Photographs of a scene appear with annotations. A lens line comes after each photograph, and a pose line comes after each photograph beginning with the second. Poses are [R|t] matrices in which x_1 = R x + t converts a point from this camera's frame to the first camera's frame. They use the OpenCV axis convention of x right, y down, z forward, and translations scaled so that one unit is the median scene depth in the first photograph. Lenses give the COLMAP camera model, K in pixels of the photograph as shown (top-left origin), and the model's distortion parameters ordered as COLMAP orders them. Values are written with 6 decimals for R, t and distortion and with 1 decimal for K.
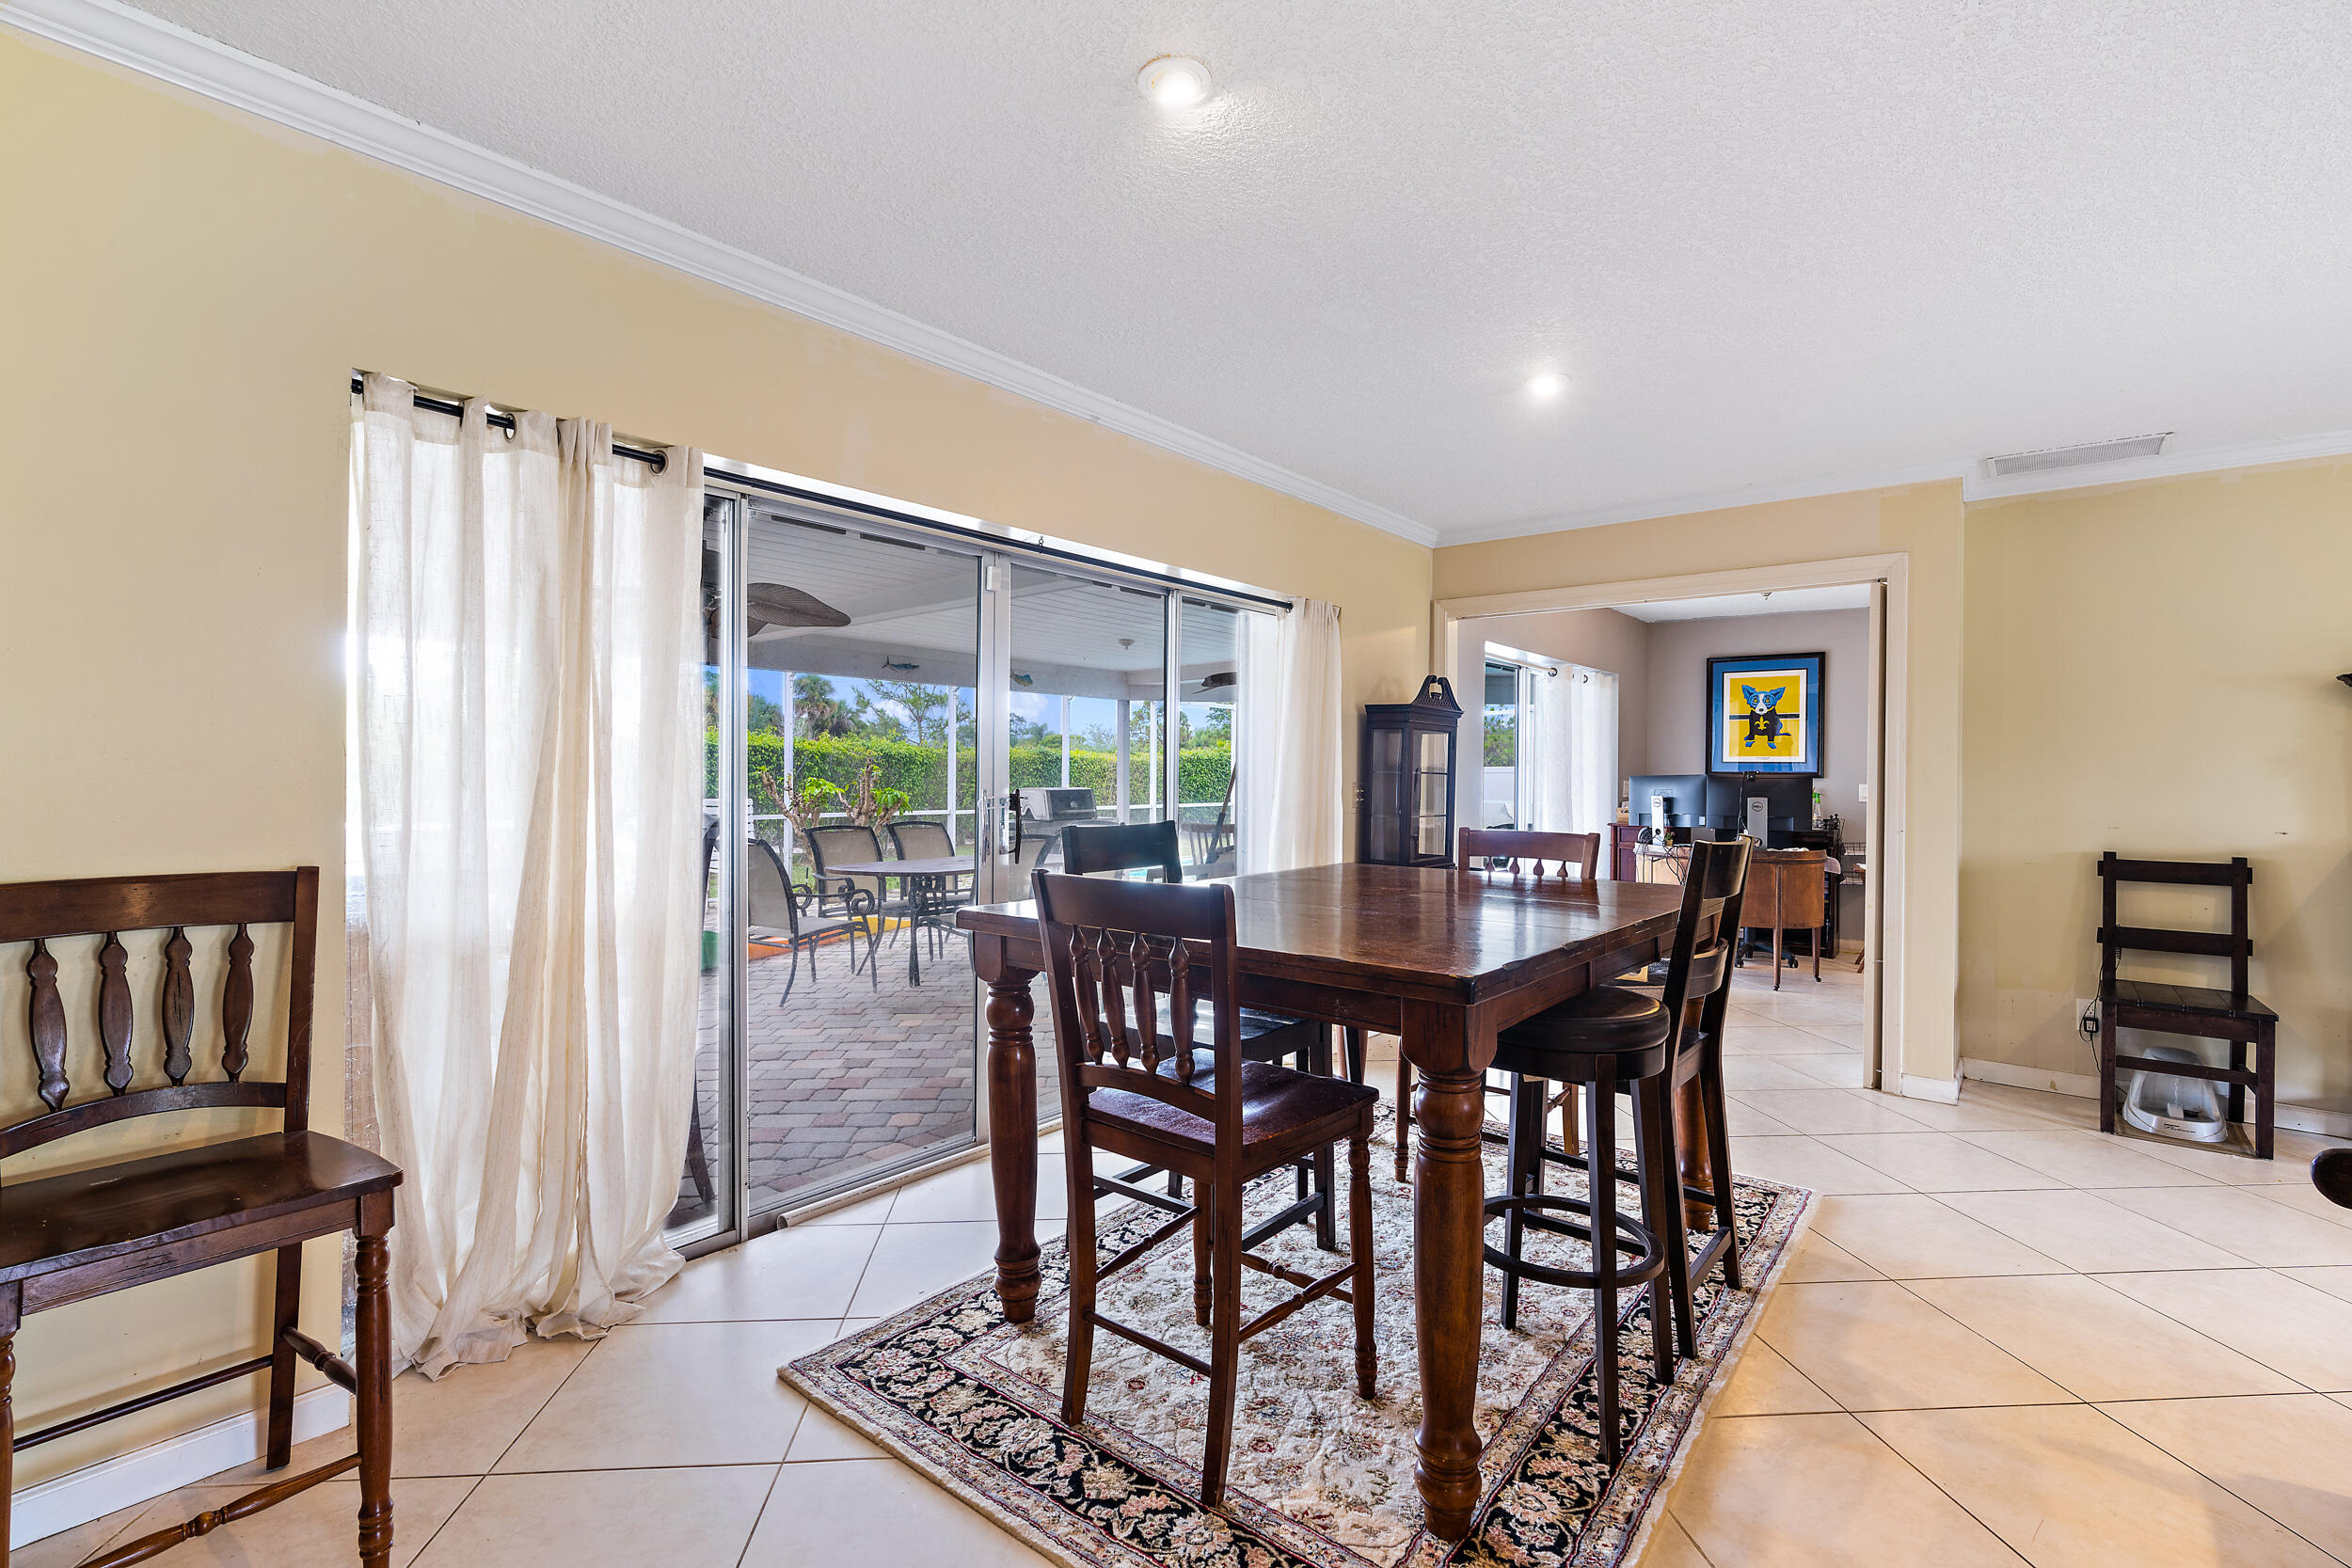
lens RADIAL K [[1063.0, 0, 1174.2], [0, 1063.0, 778.9], [0, 0, 1]] dist [-0.000154, -0.000189]
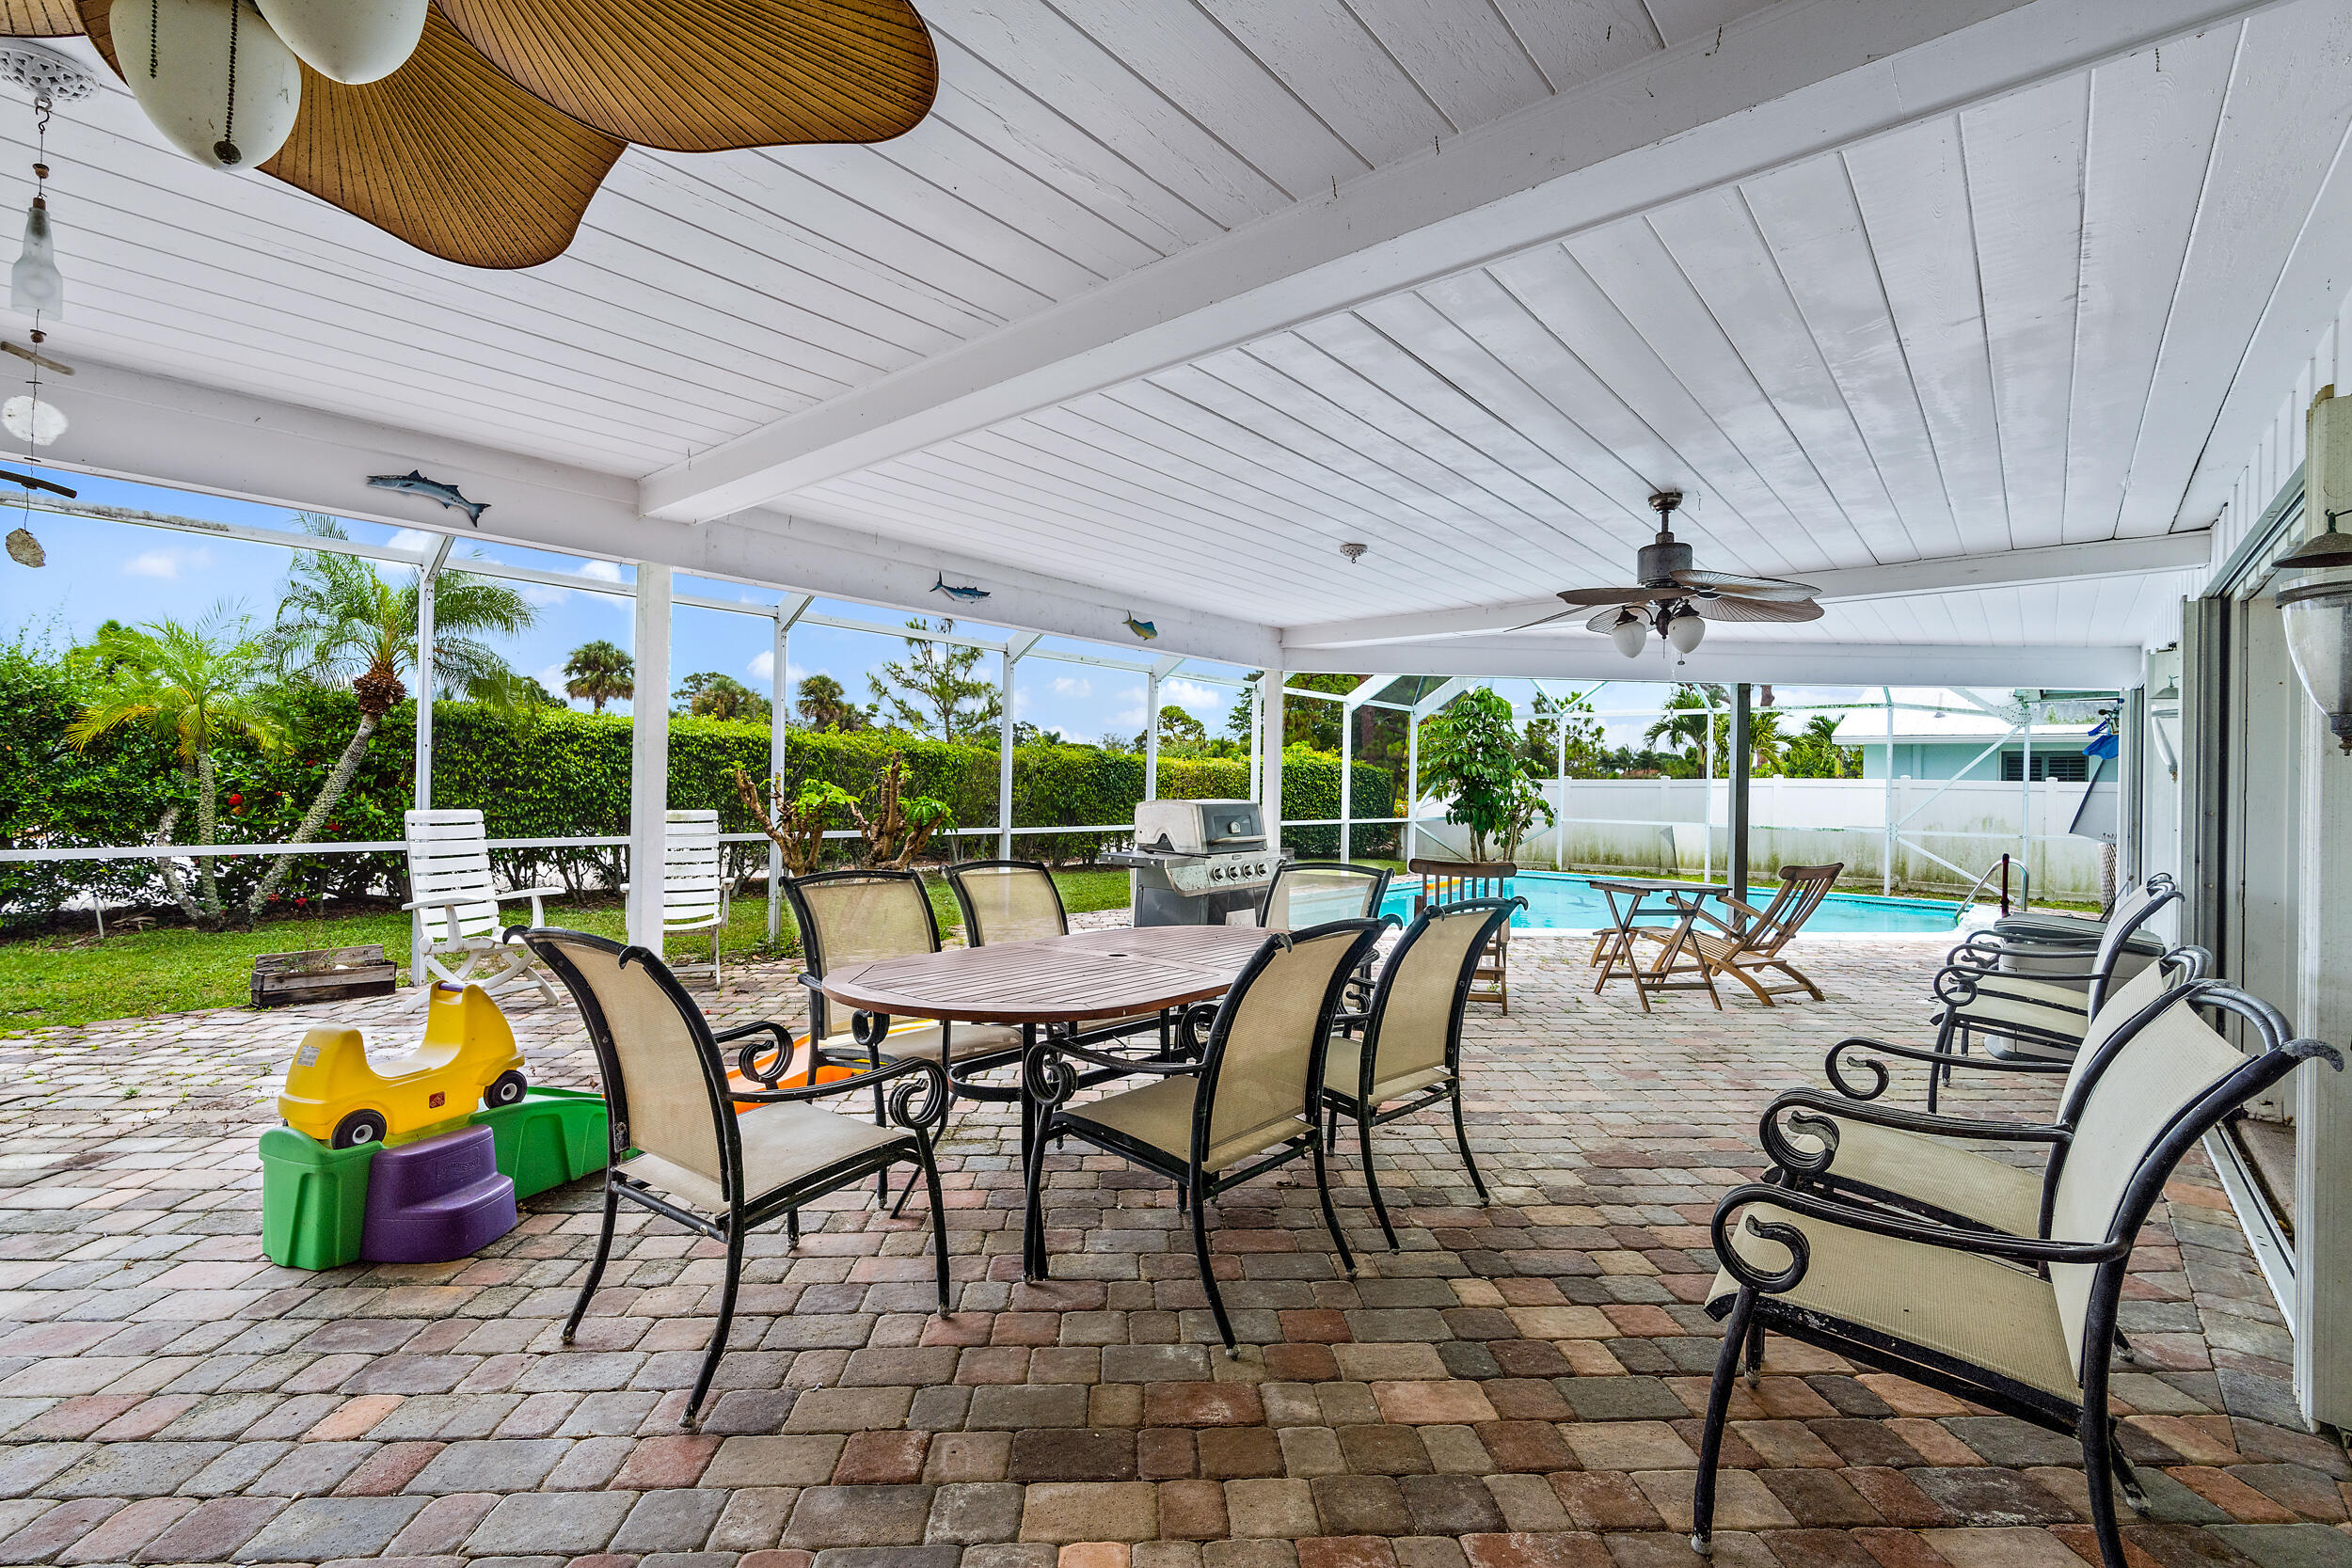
lens RADIAL K [[1045.5, 0, 1176.0], [0, 1045.5, 784.0], [0, 0, 1]] dist [-0.004284, -0.000302]
pose [[0.999938, 0.011043, -0.001100, -0.101416], [-0.011048, 0.999929, -0.004439, 0.001556], [0.001051, 0.004451, 0.999990, 0.314717]]
